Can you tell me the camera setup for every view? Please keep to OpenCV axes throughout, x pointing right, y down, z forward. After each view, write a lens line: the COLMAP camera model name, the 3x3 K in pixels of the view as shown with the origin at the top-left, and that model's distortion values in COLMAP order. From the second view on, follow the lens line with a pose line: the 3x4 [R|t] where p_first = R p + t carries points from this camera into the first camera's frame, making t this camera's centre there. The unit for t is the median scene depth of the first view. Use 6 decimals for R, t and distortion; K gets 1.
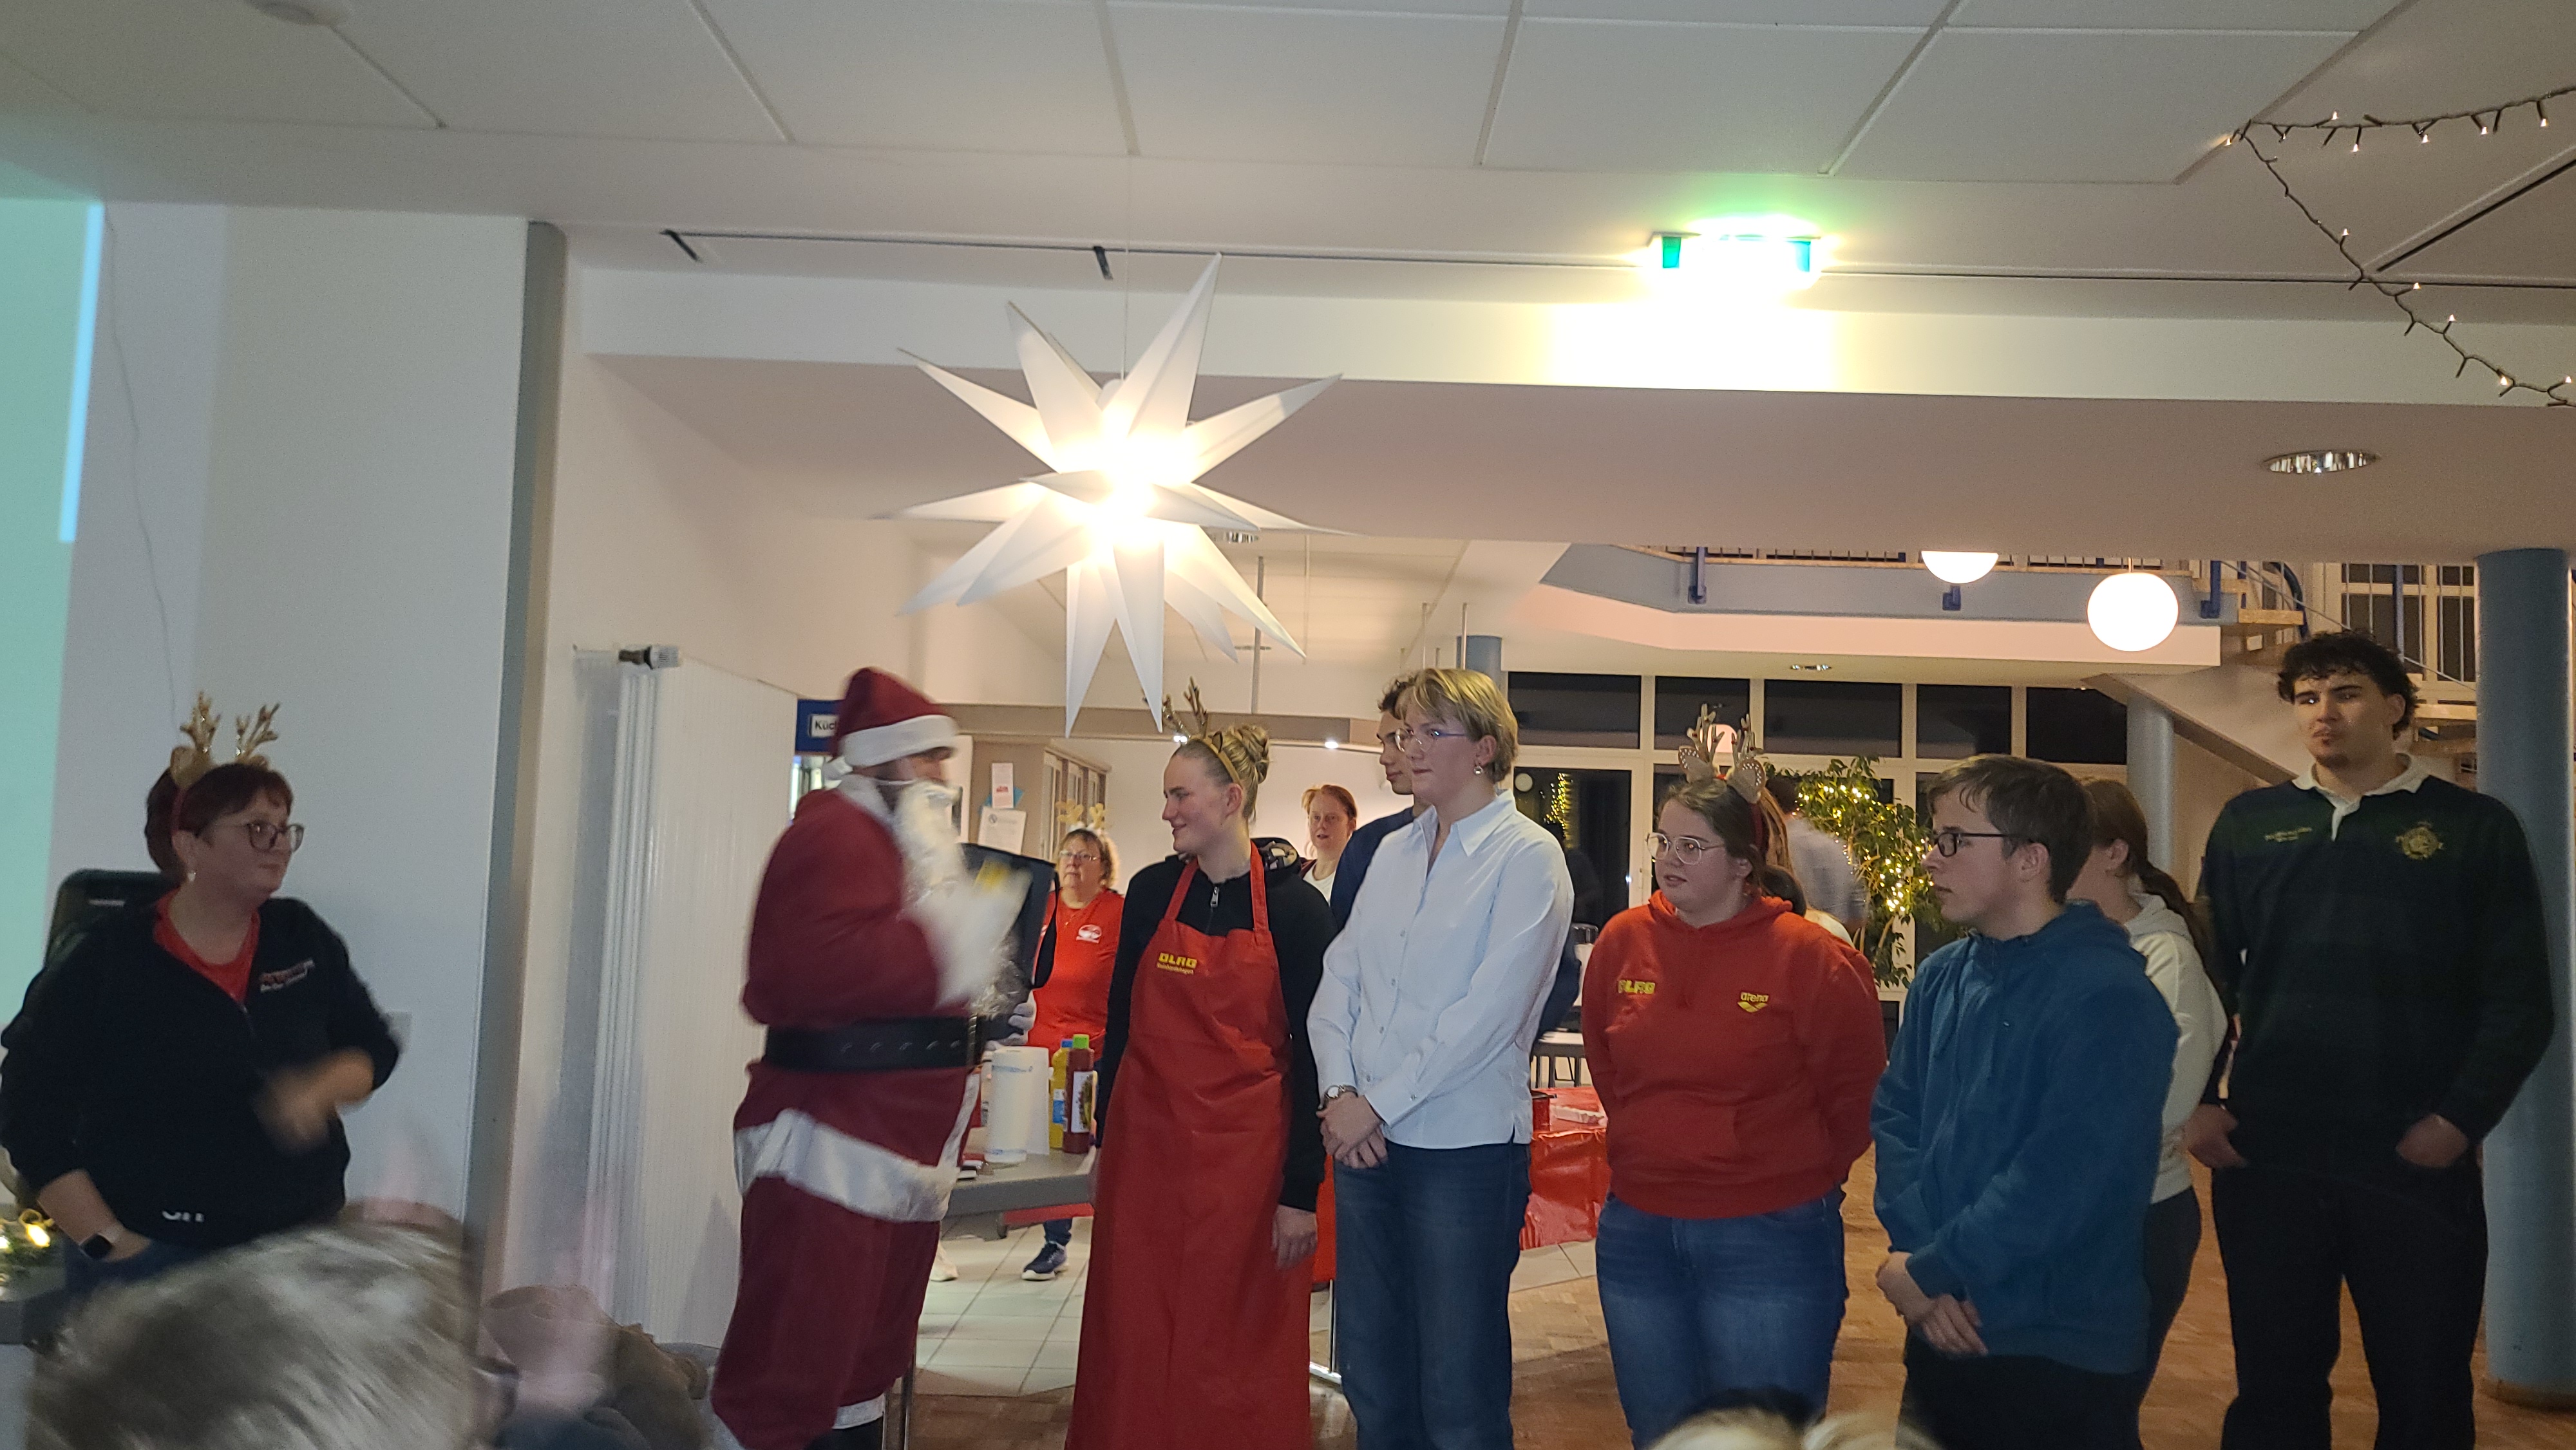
lens RADIAL K [[1924.8, 0, 1306.6], [0, 1924.8, 722.8], [0, 0, 1]] dist [0.055150, 0.000024]
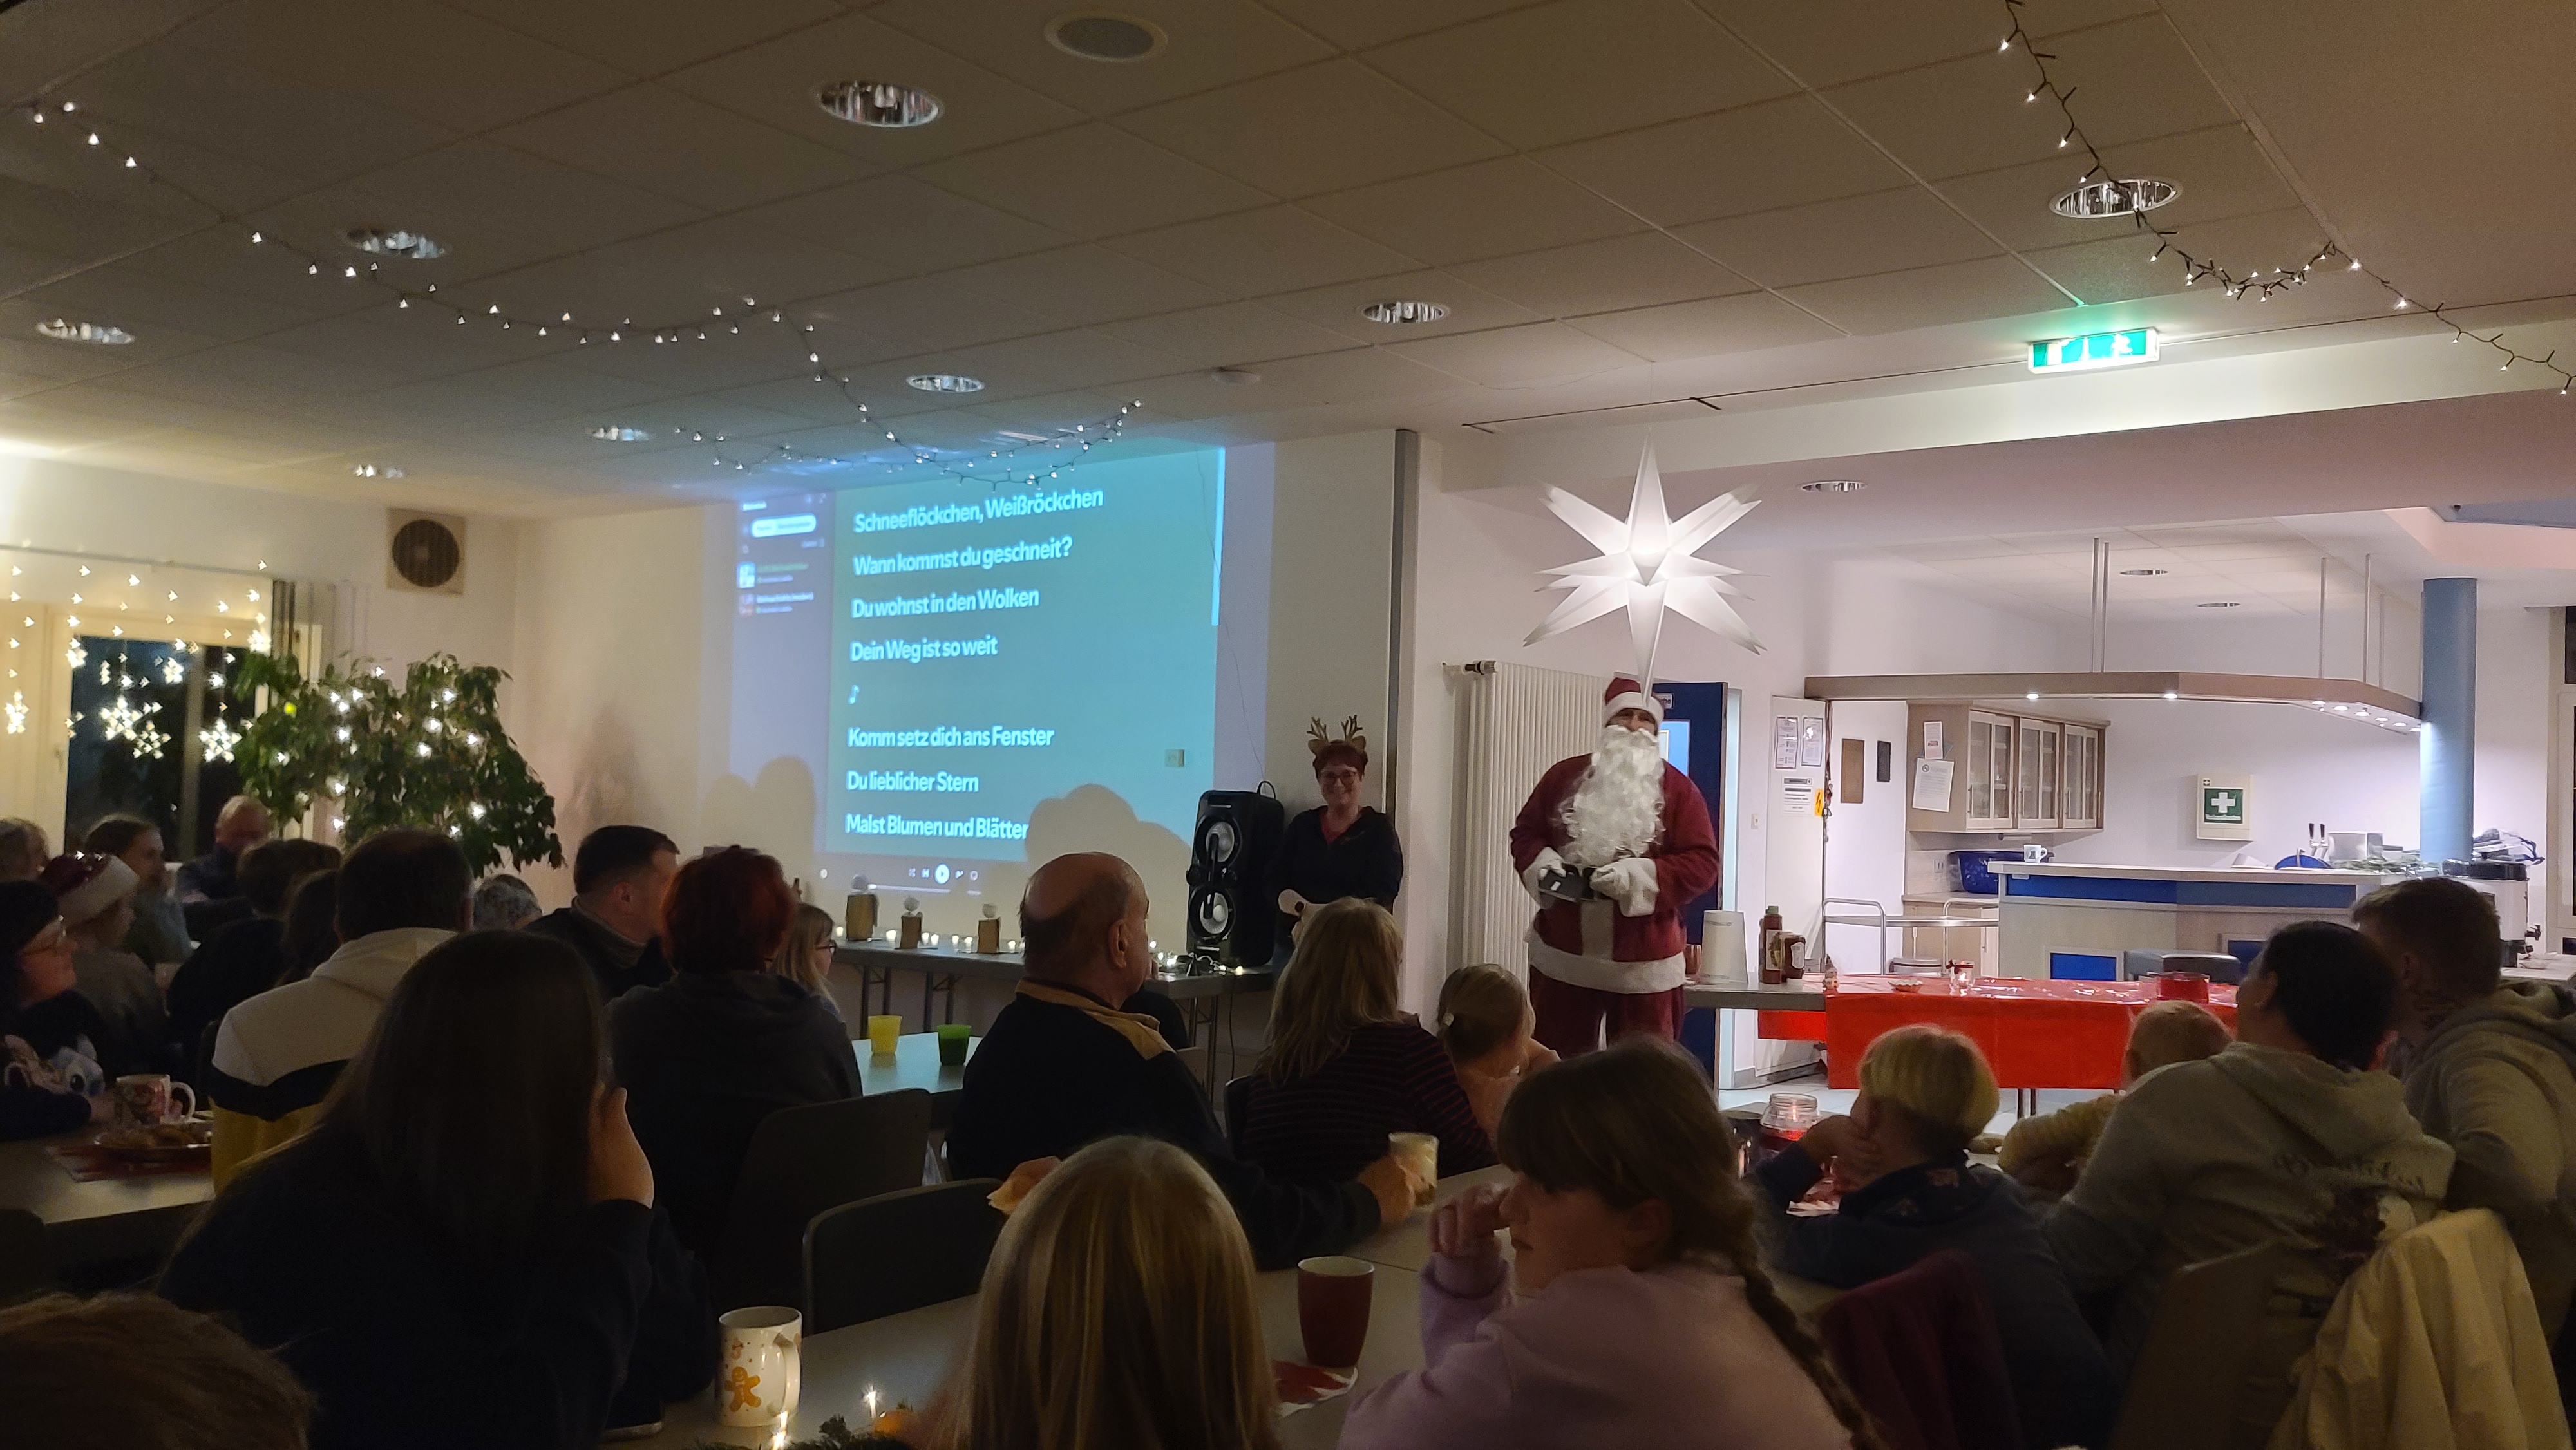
lens RADIAL K [[1924.8, 0, 1287.7], [0, 1924.8, 722.0], [0, 0, 1]] dist [0.055150, 0.000024]
pose [[0.796028, -0.035529, -0.604216, 0.543454], [0.044872, 0.998993, 0.000374, 0.005237], [0.603594, -0.027410, 0.796821, -0.450975]]
